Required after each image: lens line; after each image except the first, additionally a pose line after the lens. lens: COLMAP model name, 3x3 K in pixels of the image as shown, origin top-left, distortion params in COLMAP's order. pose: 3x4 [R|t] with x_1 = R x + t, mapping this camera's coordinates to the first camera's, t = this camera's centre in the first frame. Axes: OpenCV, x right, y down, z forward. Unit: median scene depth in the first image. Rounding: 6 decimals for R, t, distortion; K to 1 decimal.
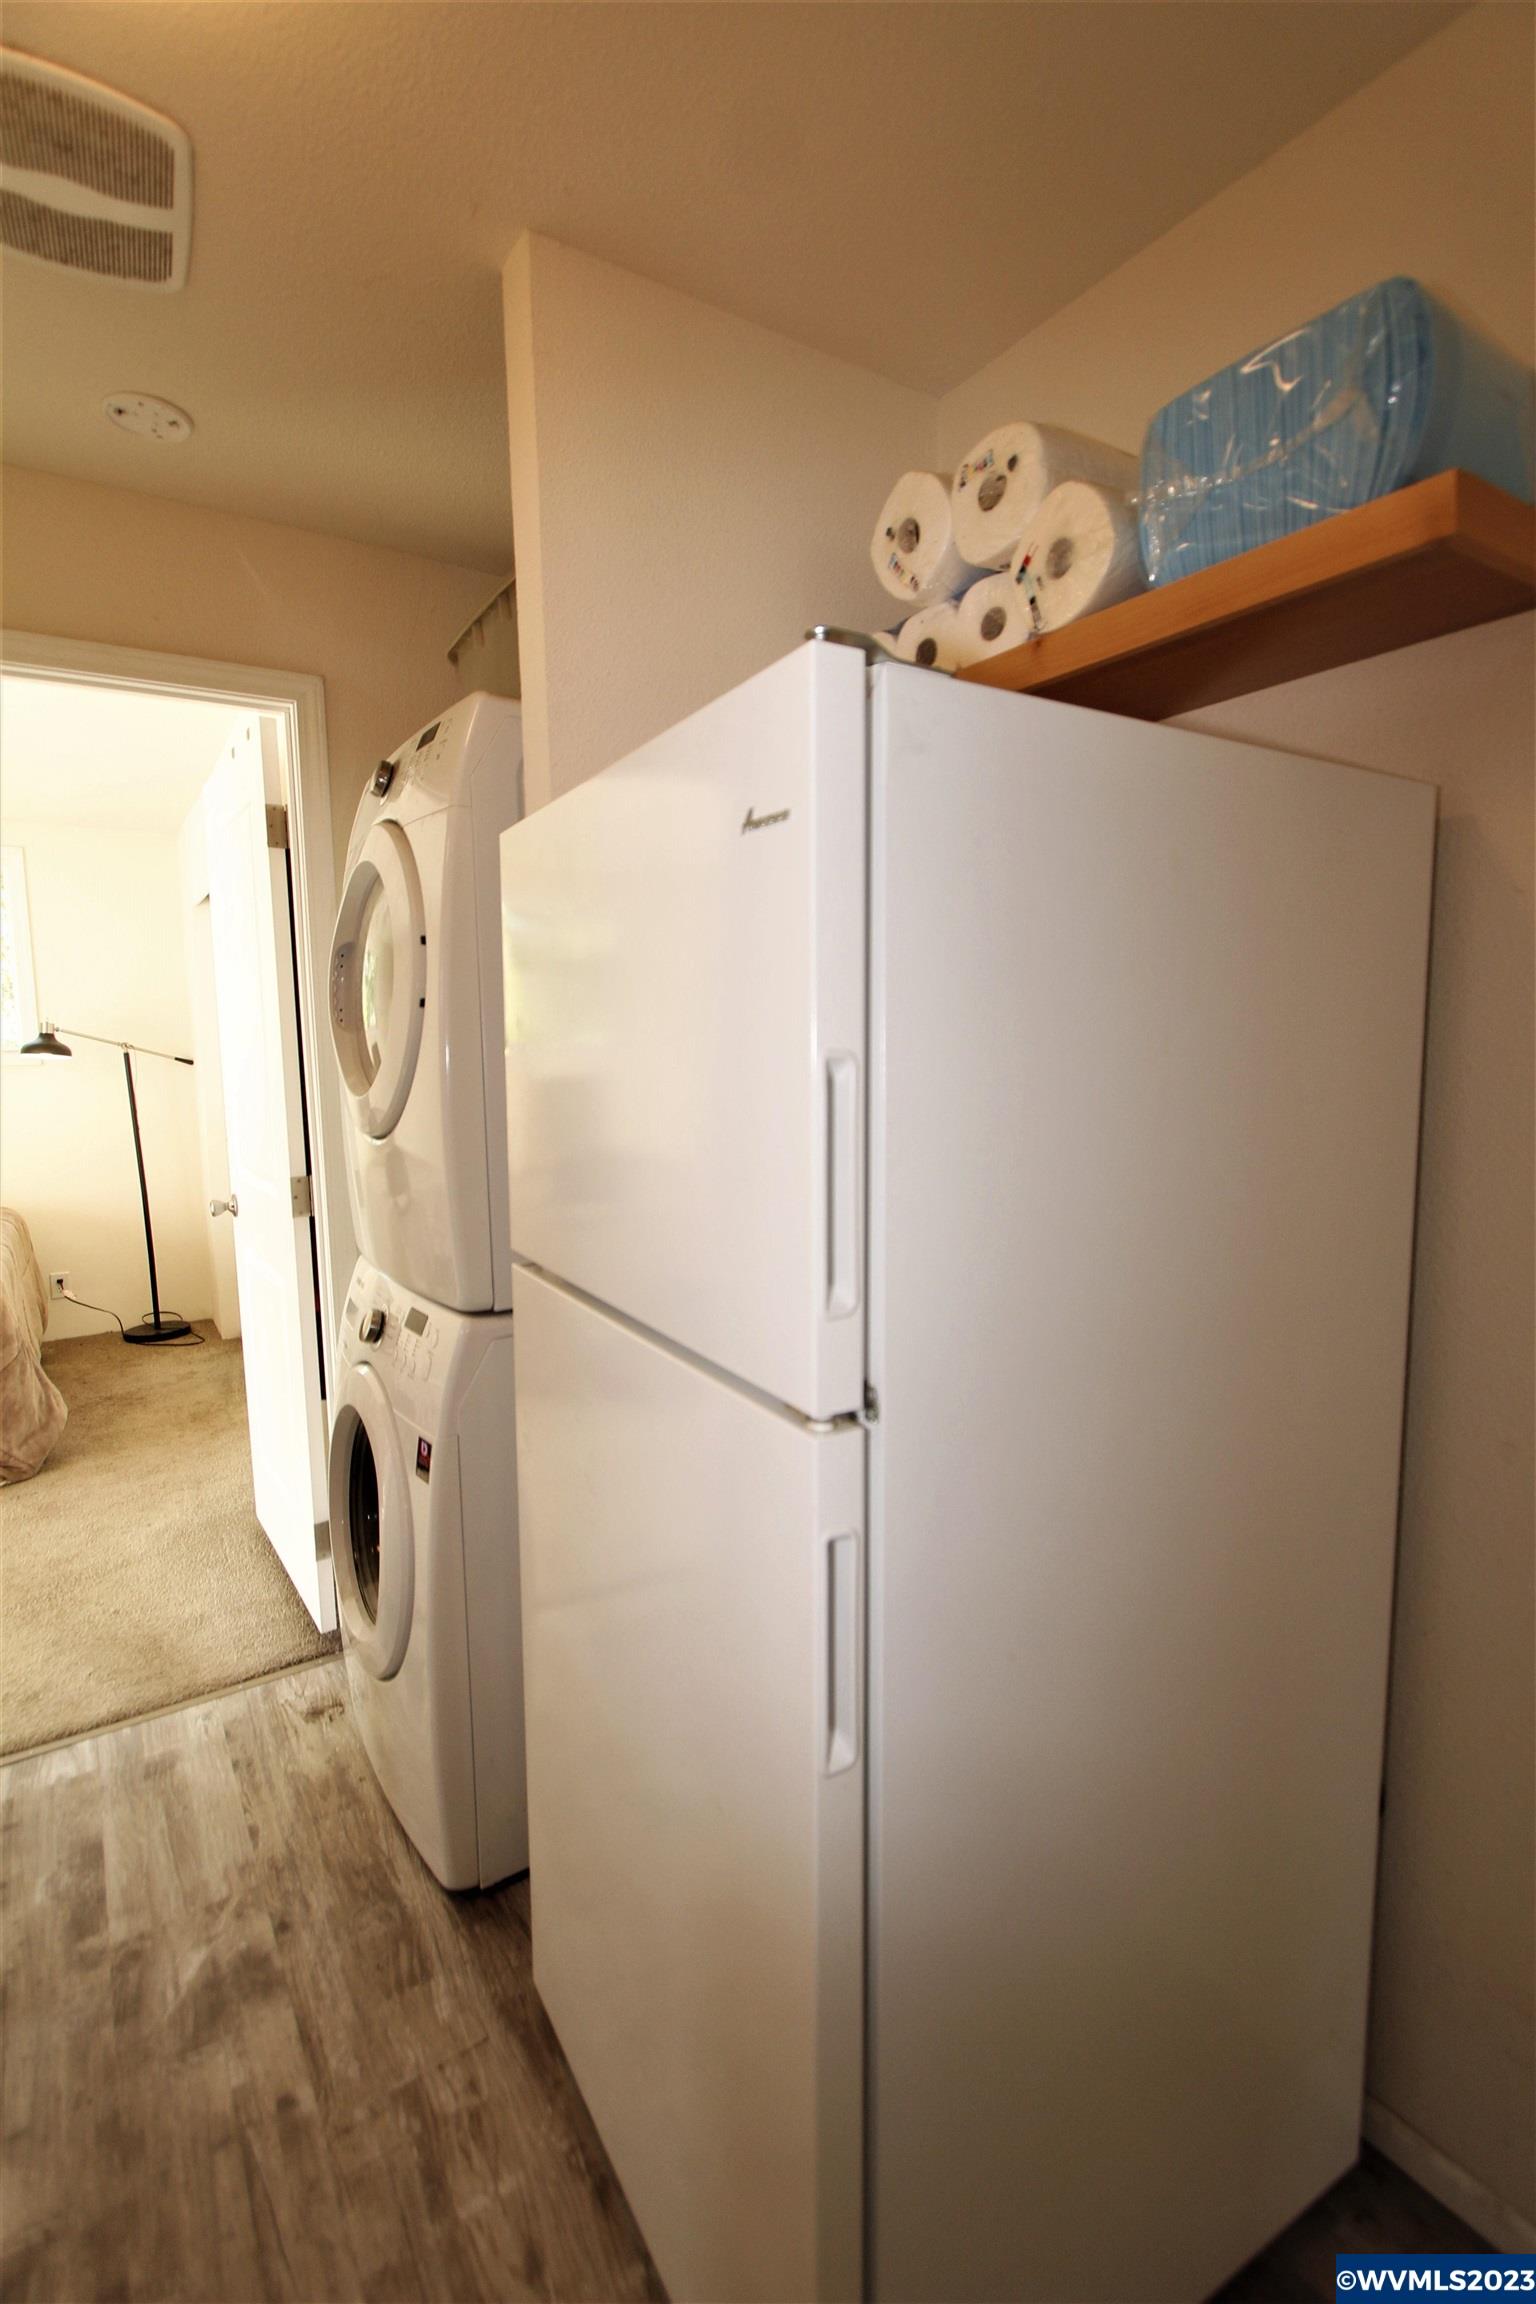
lens RADIAL K [[1059.8, 0, 846.4], [0, 1059.8, 1166.5], [0, 0, 1]] dist [0.001888, 0.015306]
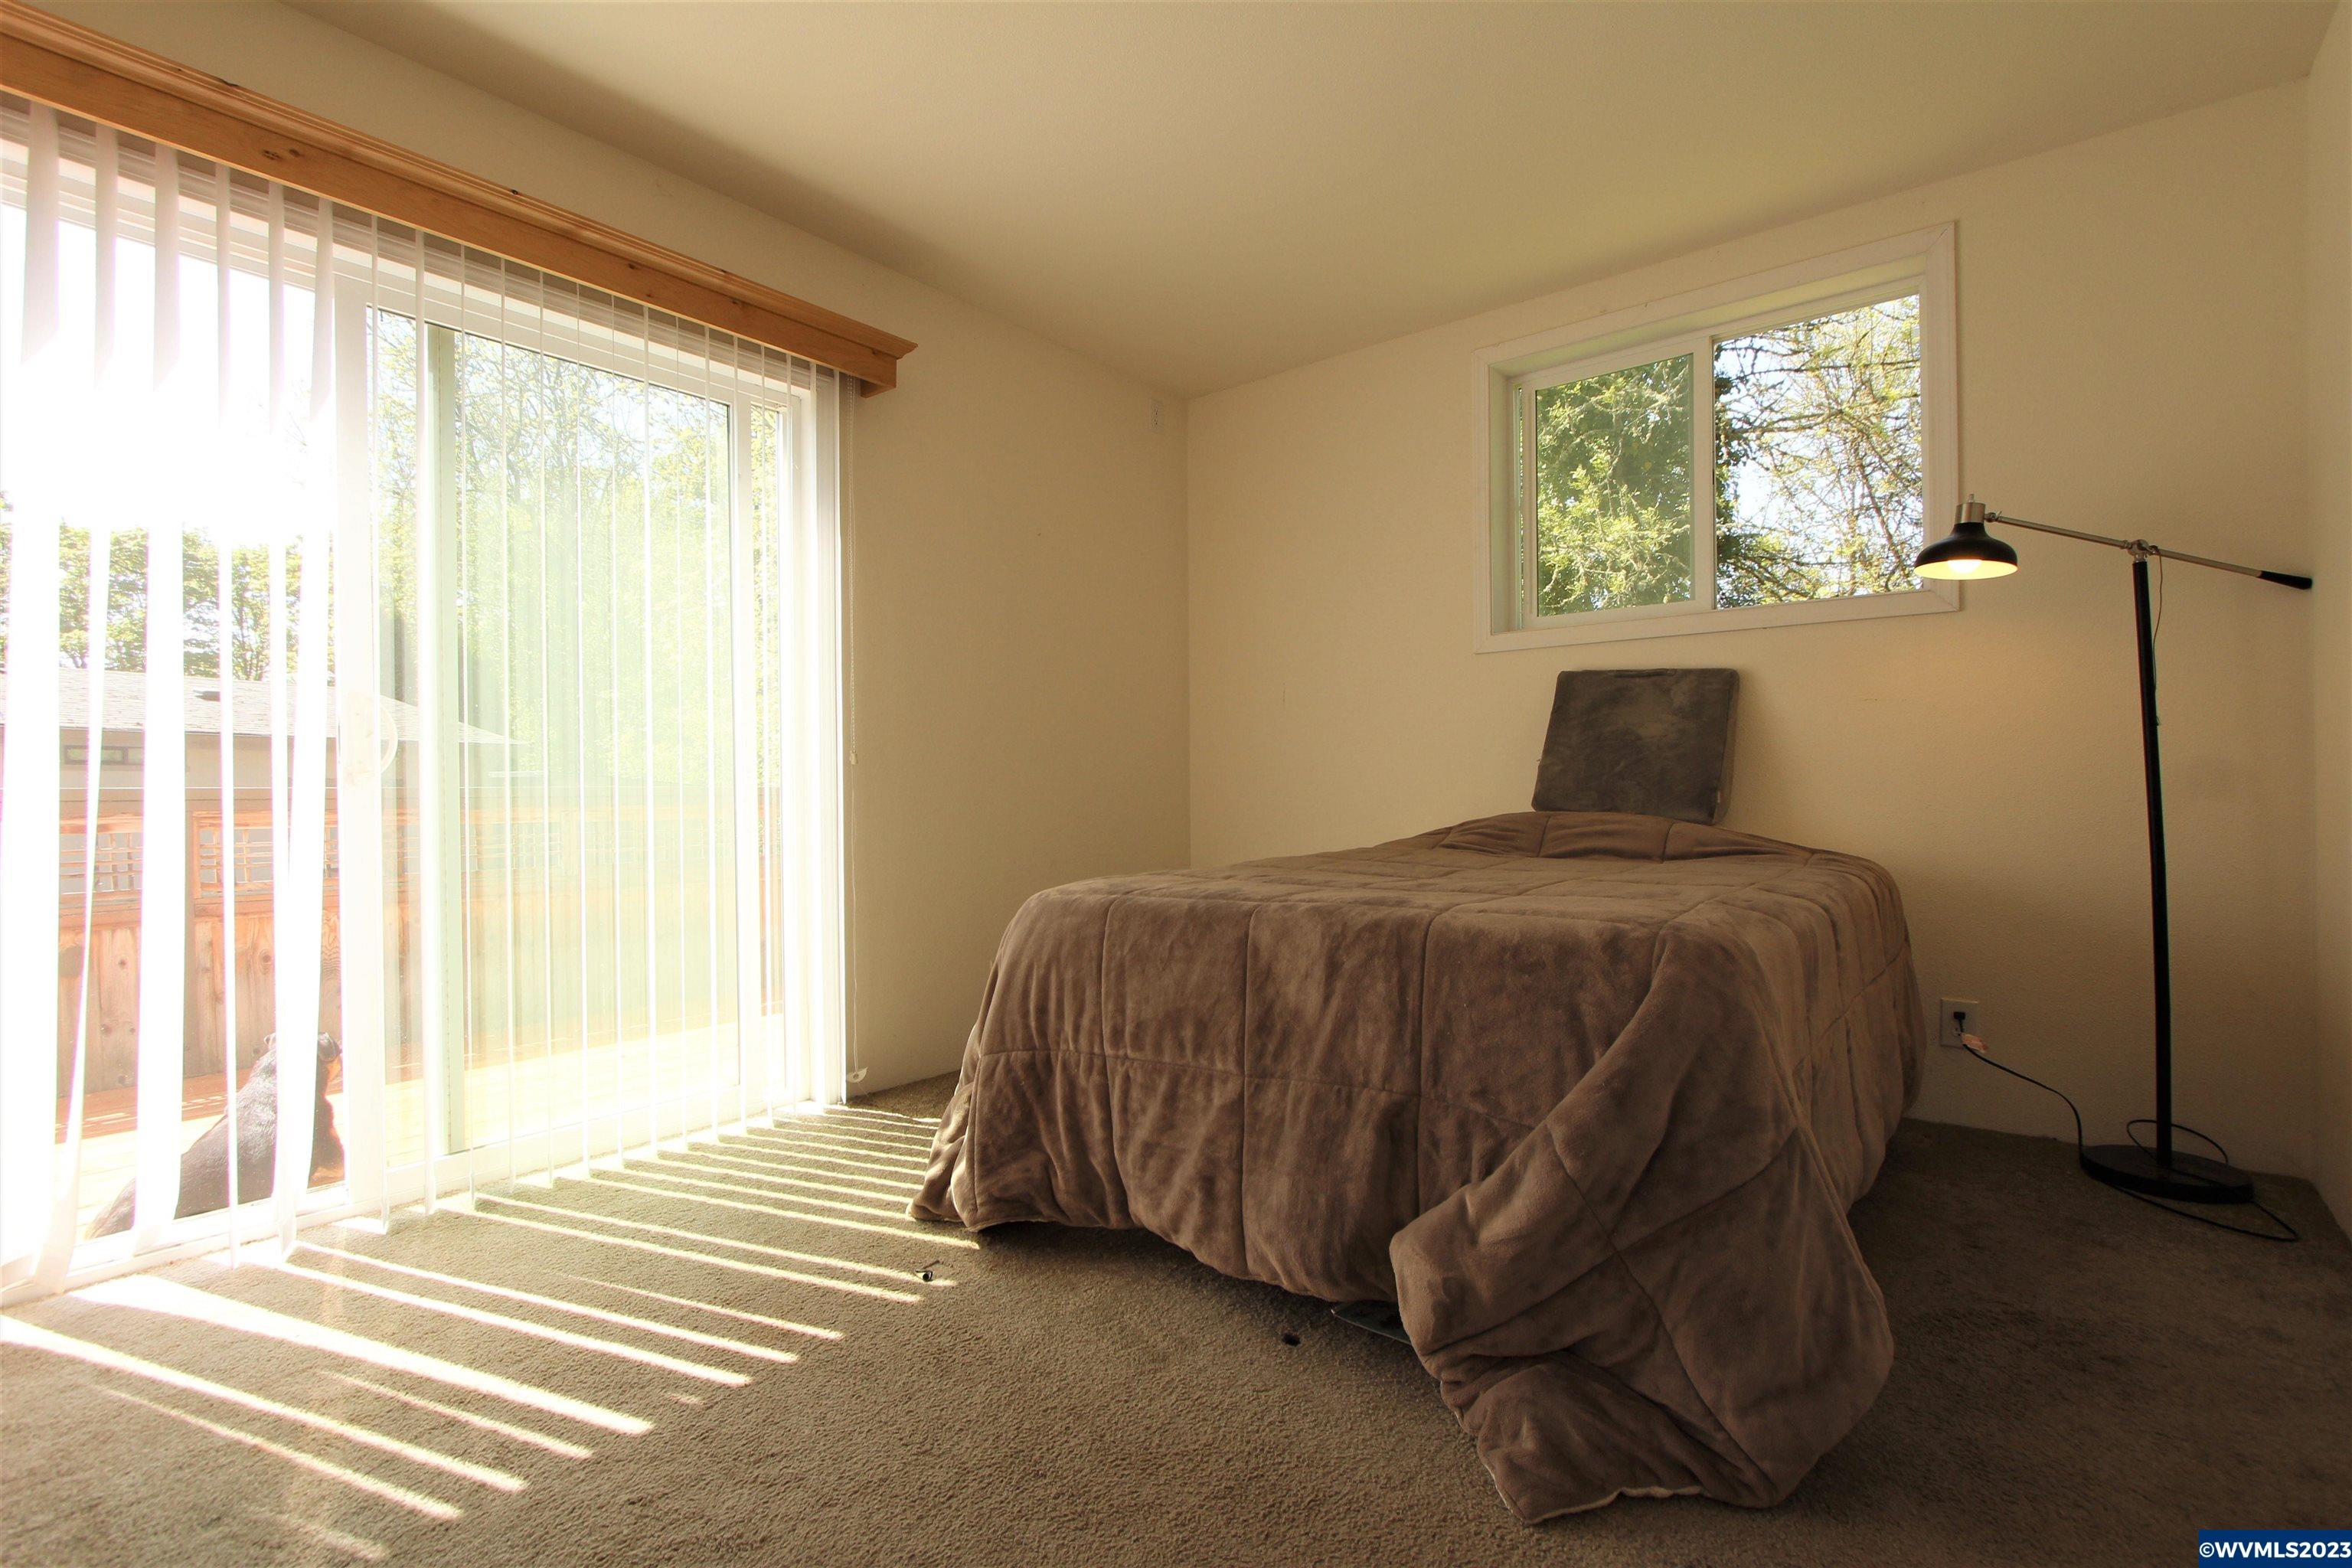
lens RADIAL K [[1081.8, 0, 1176.0], [0, 1081.8, 784.0], [0, 0, 1]] dist [0.001888, 0.015306]
pose [[0.260901, 0.000738, -0.965365, -0.332956], [-0.112457, 0.993215, -0.029634, 0.055845], [0.958793, 0.116294, 0.259214, 0.496424]]
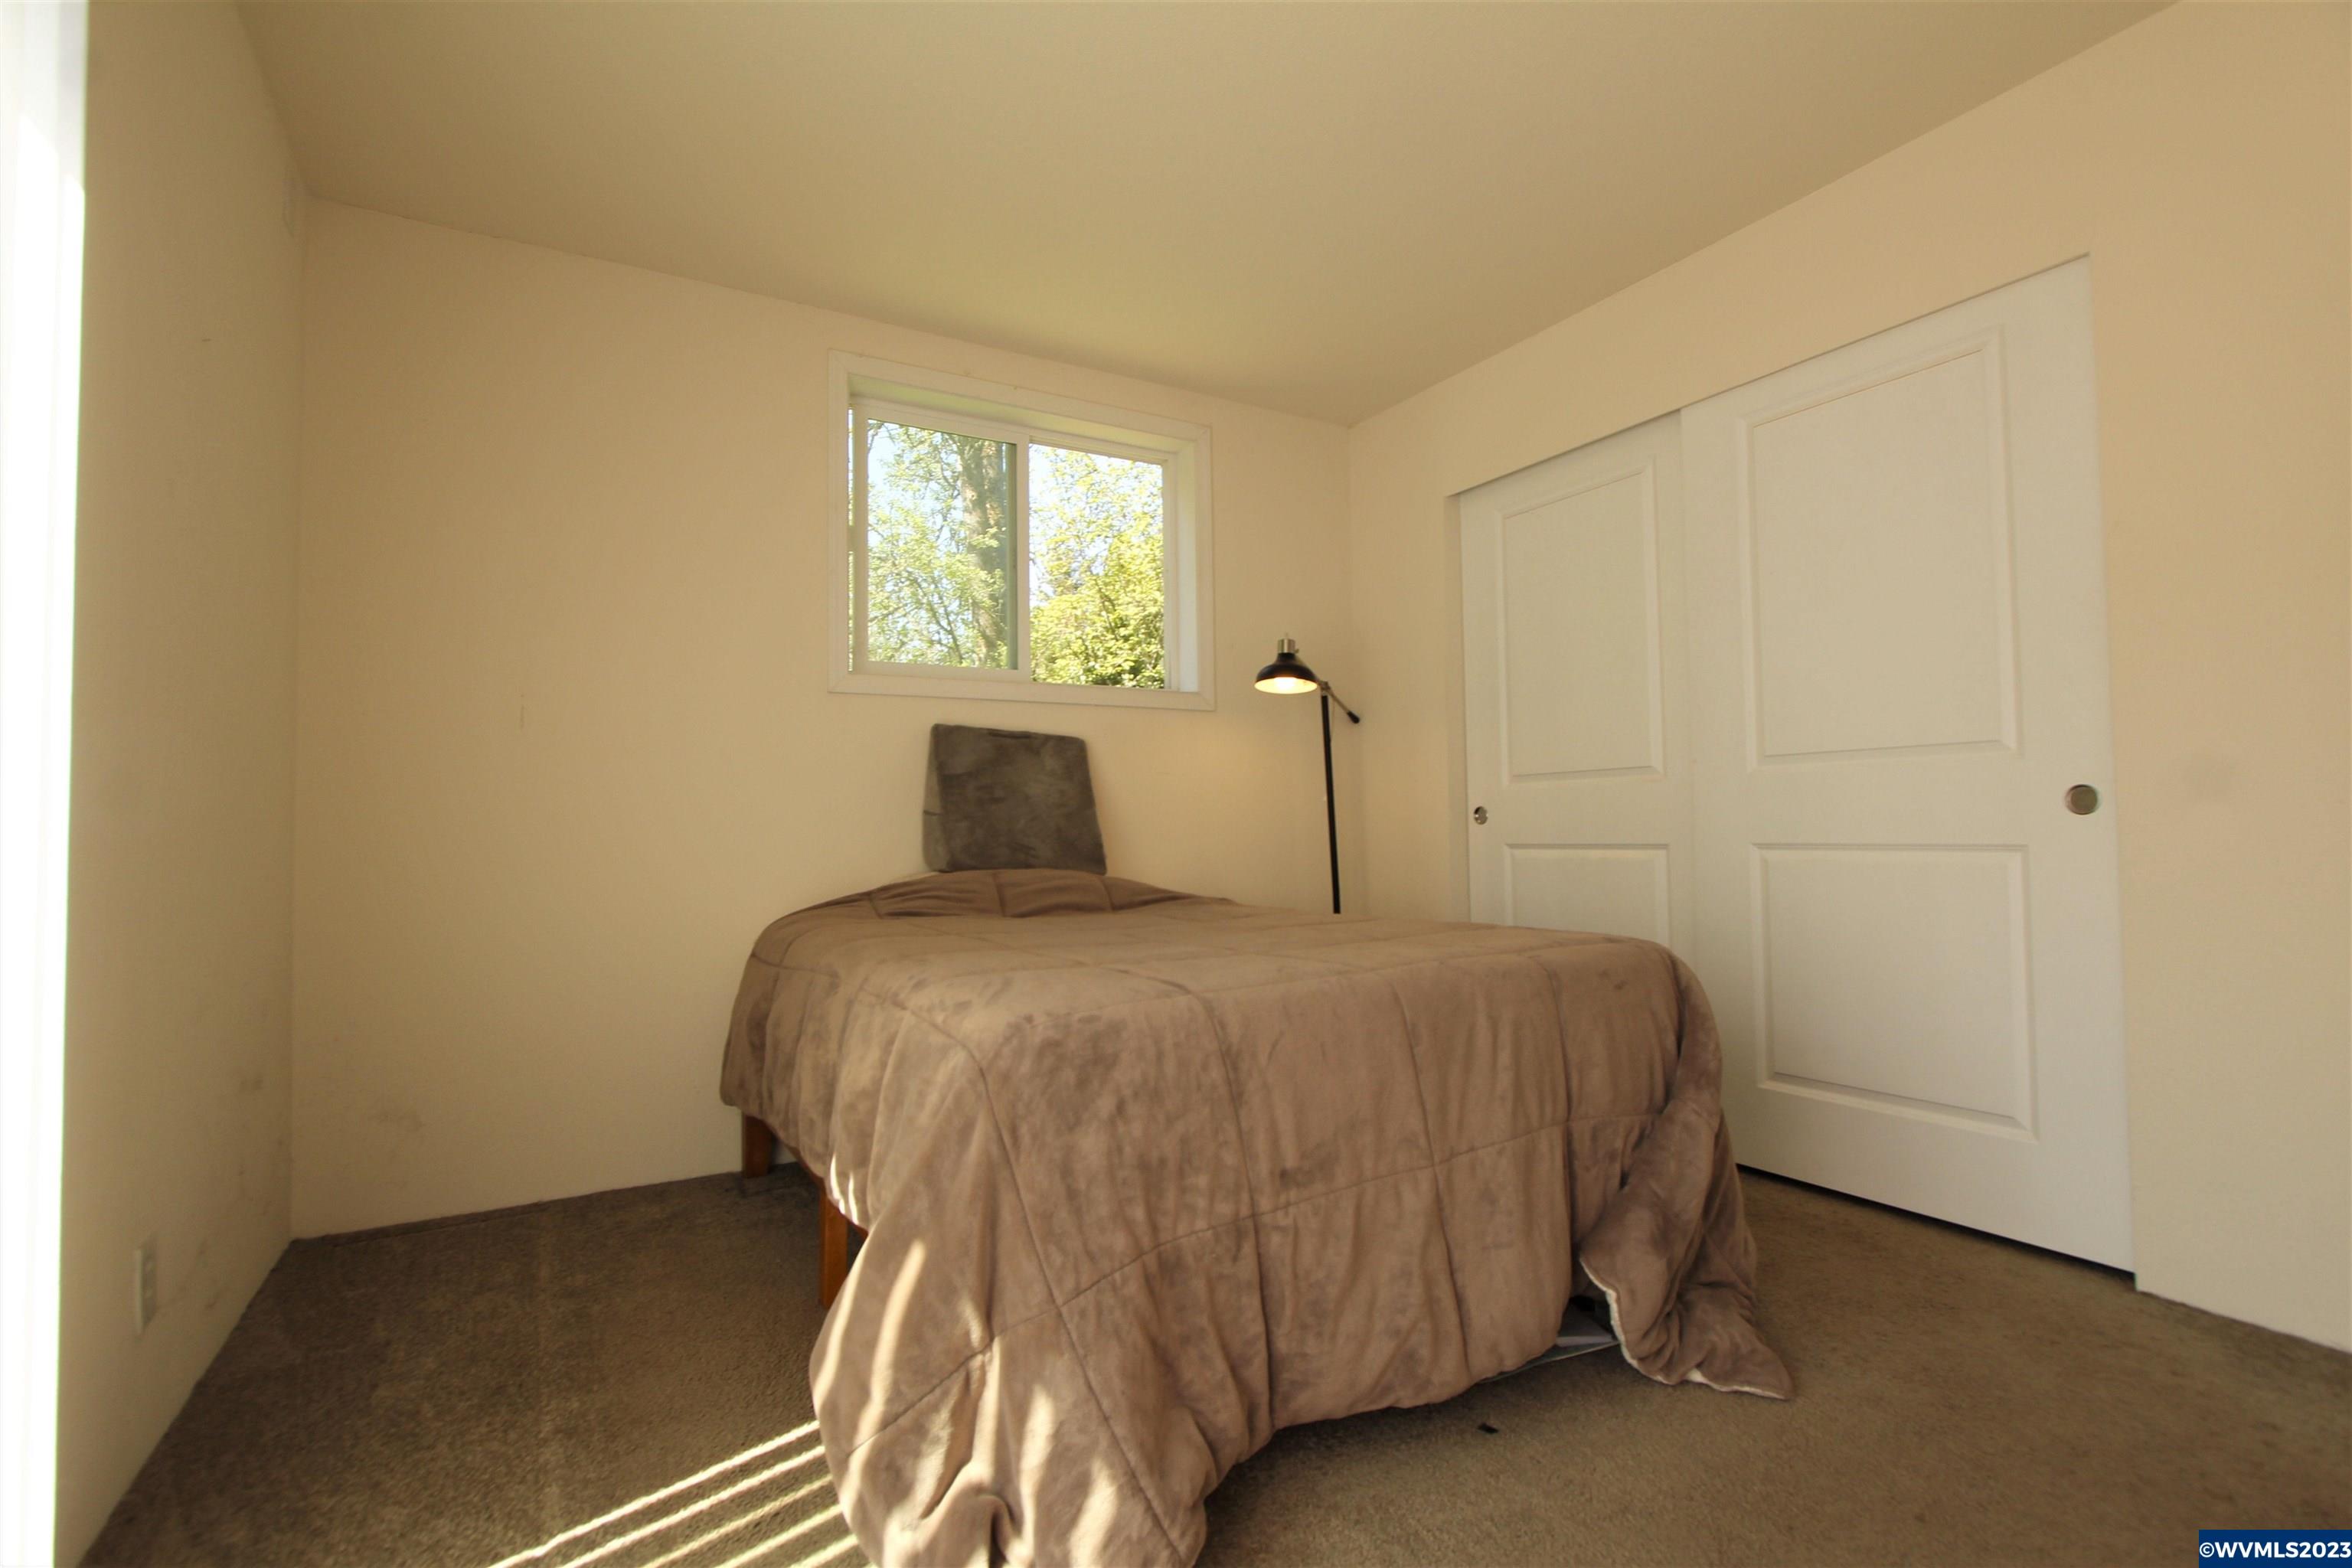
lens RADIAL K [[1081.8, 0, 1176.0], [0, 1081.8, 784.0], [0, 0, 1]] dist [0.001888, 0.015306]
pose [[0.997274, -0.021282, -0.070651, -0.742136], [0.008995, 0.985426, -0.169867, 0.084535], [0.073236, 0.168768, 0.982931, 0.275897]]
